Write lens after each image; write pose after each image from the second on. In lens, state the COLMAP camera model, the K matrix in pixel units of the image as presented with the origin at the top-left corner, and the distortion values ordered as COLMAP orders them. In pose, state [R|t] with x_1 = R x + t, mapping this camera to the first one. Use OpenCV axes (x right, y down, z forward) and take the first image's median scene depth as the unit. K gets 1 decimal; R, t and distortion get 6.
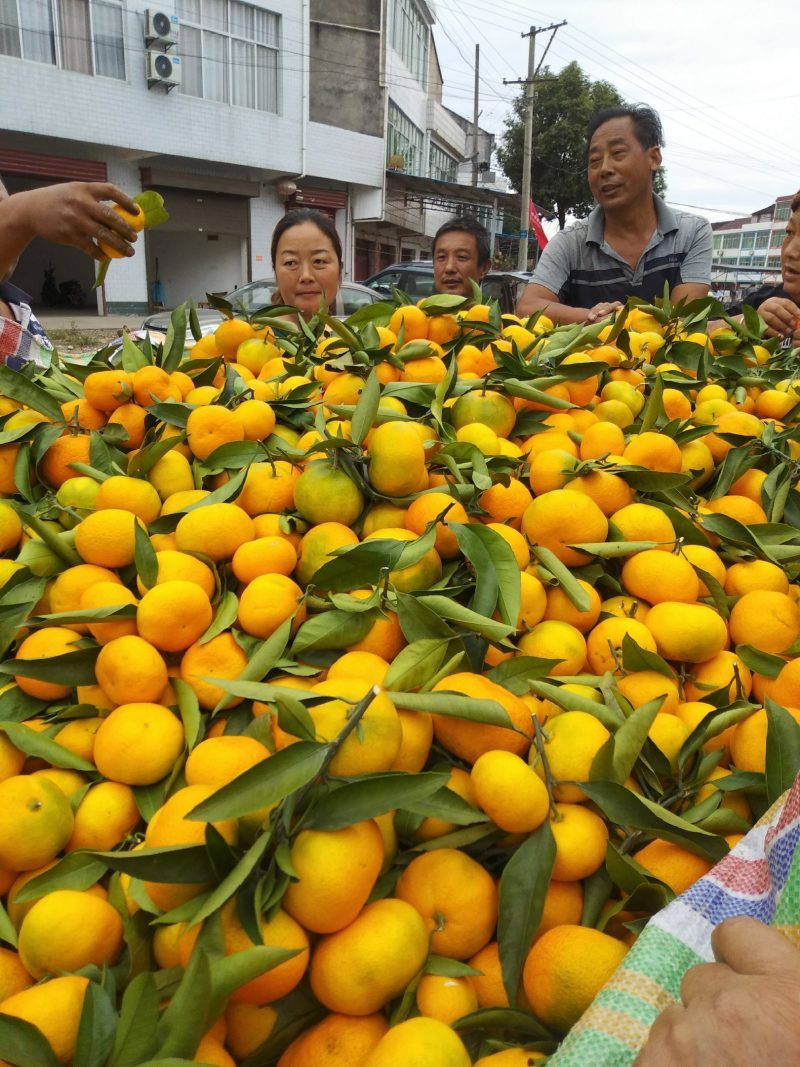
lens RADIAL K [[816.2, 0, 400.0], [0, 816.2, 533.5], [0, 0, 1]] dist [0.013612, 0.000923]
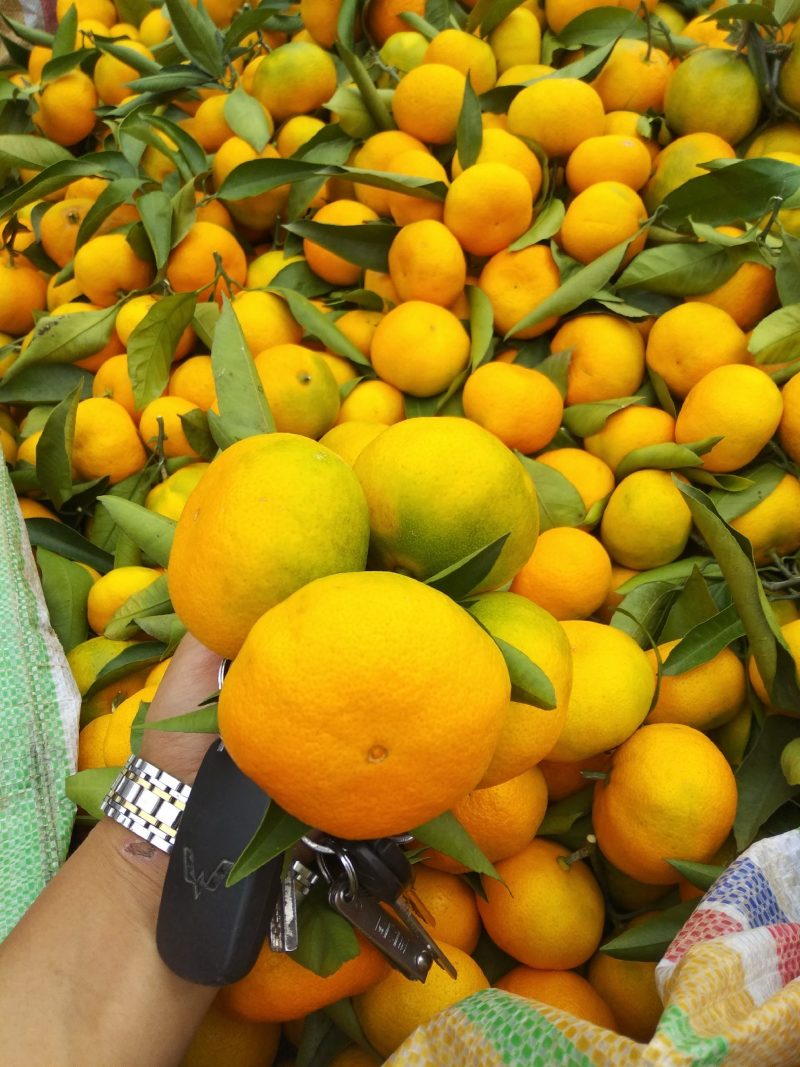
lens RADIAL K [[816.2, 0, 400.0], [0, 816.2, 533.5], [0, 0, 1]] dist [0.013612, 0.000923]
pose [[0.919353, 0.300275, -0.254213, -0.050760], [-0.183472, 0.898794, 0.398131, 0.082619], [0.348033, -0.319382, 0.881401, 0.141481]]
